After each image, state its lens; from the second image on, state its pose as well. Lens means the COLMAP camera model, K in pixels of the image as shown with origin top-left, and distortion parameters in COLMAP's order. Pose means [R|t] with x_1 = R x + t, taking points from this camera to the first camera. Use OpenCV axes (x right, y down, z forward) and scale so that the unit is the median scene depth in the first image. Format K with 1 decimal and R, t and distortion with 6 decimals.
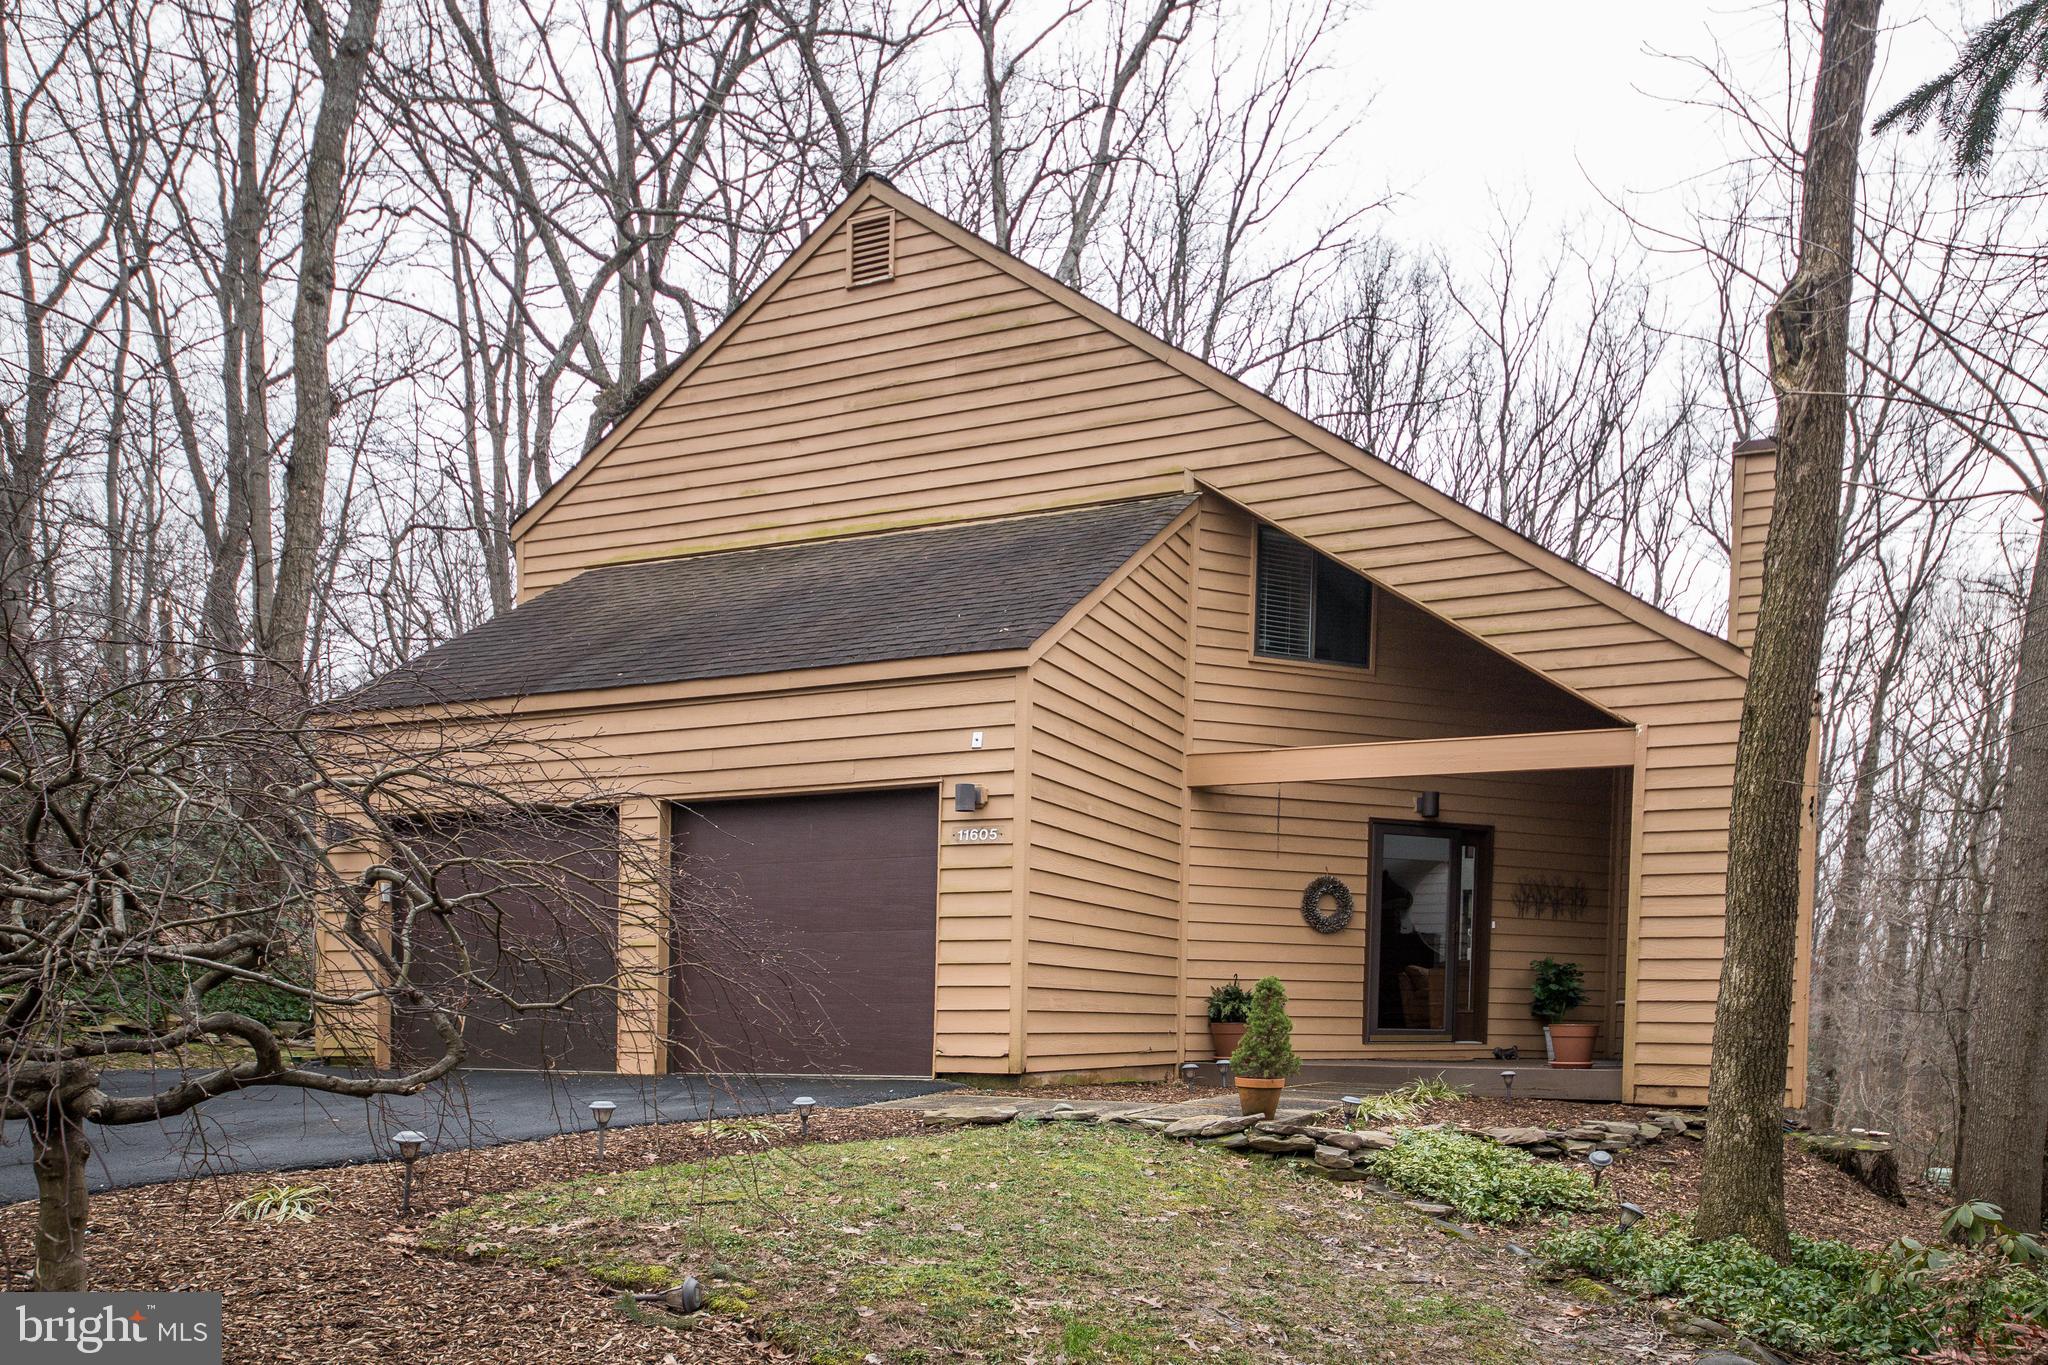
lens RADIAL K [[1586.9, 0, 1024.0], [0, 1586.9, 682.5], [0, 0, 1]] dist [0.090488, 0.000451]
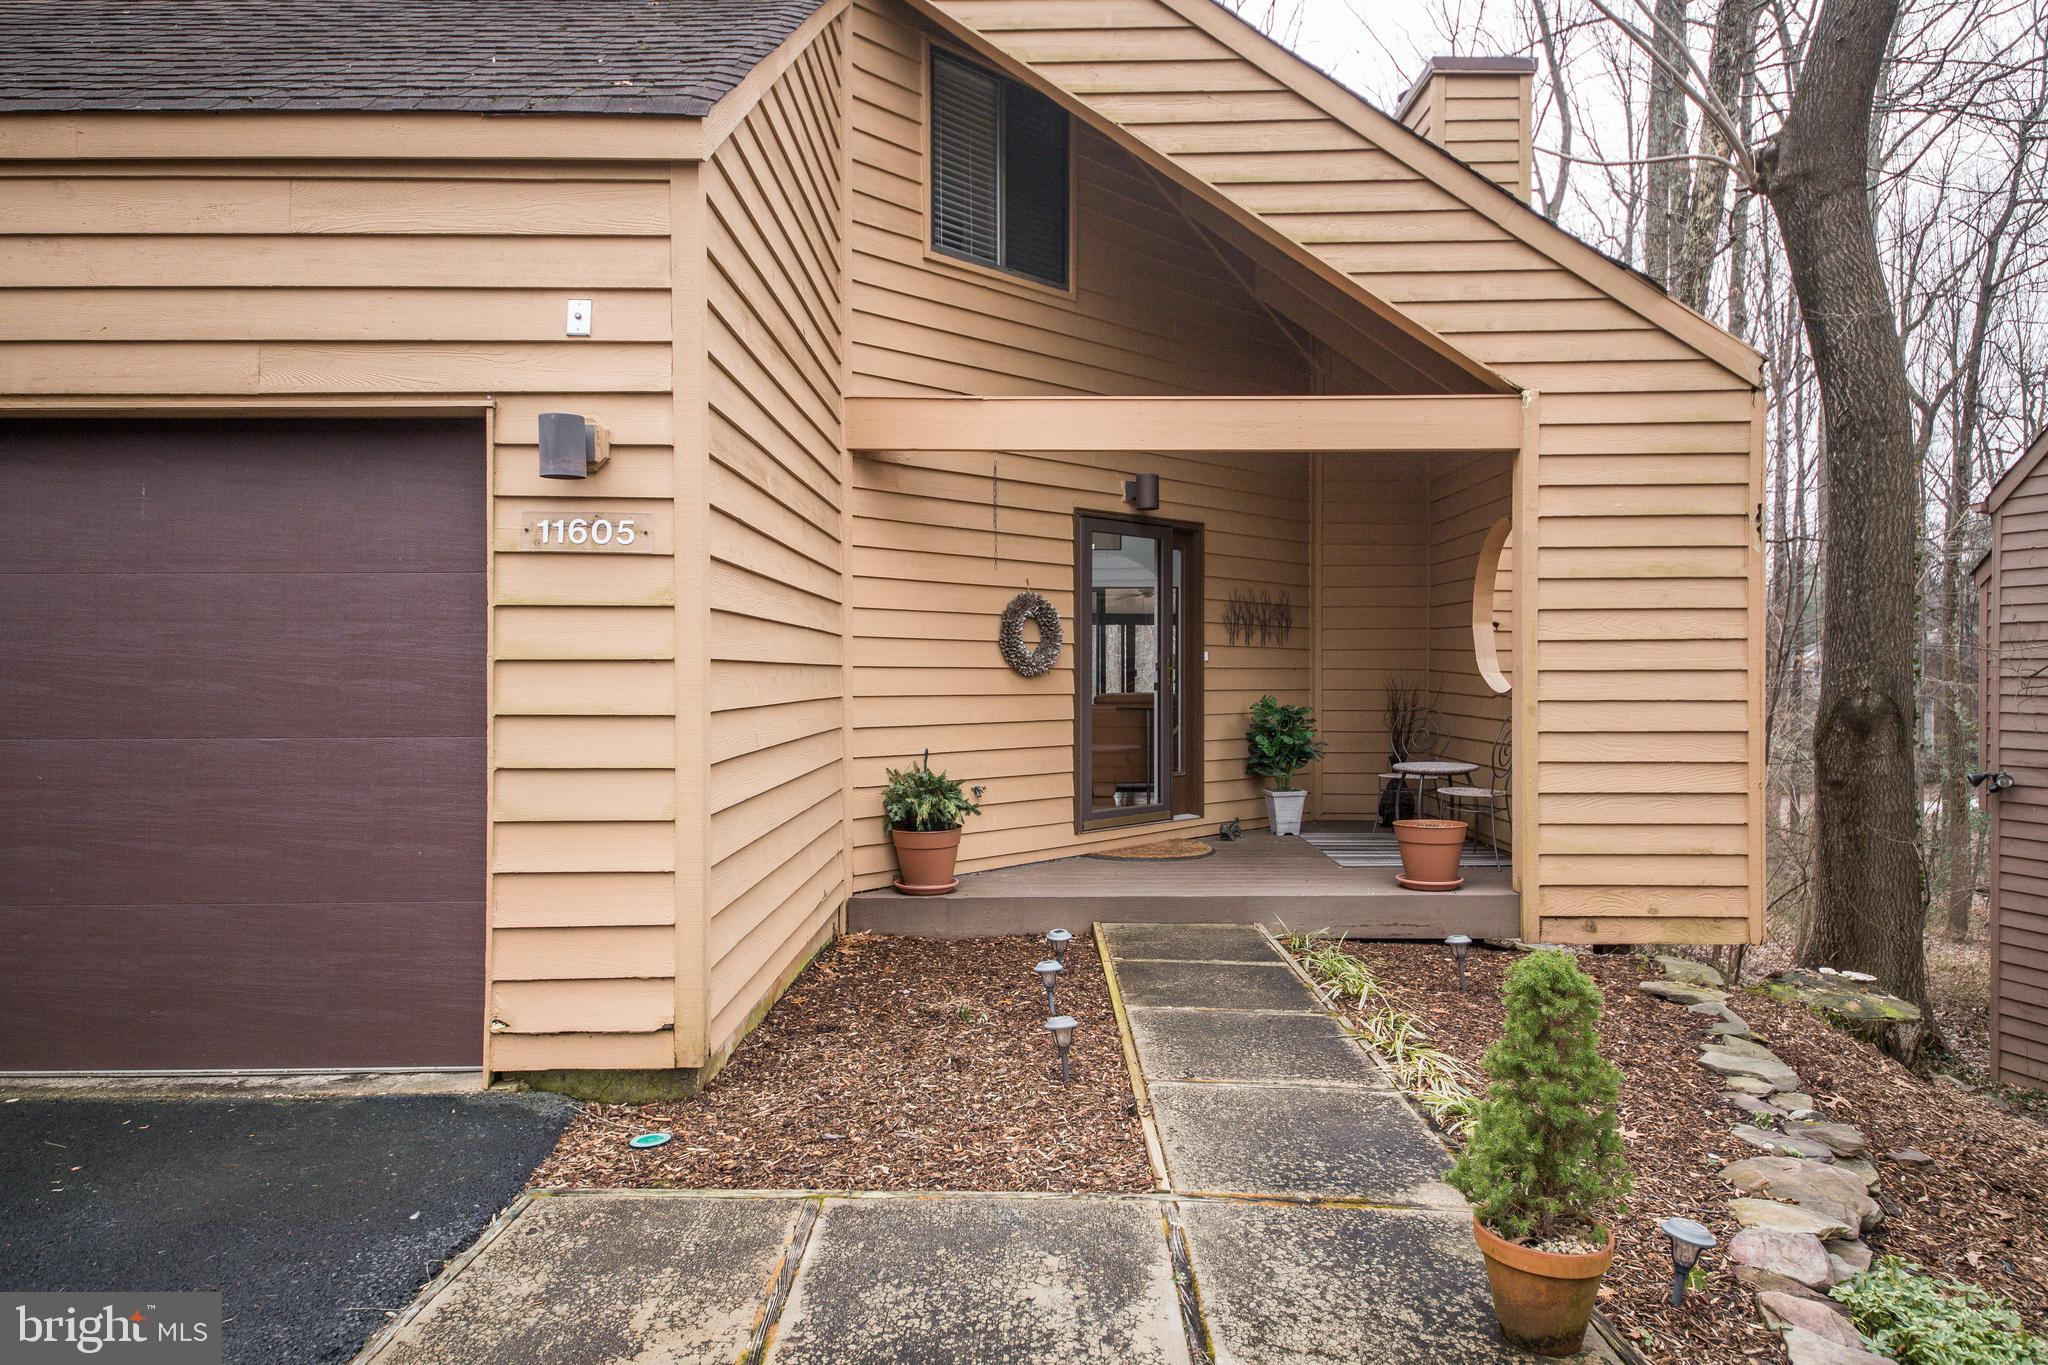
lens RADIAL K [[1498.8, 0, 1022.2], [0, 1498.8, 625.1], [0, 0, 1]] dist [0.083895, -0.000508]
pose [[0.920899, 0.007767, 0.389723, -0.066762], [-0.076069, 0.984160, 0.160135, 0.036469], [-0.382306, -0.177114, 0.906903, 0.461700]]
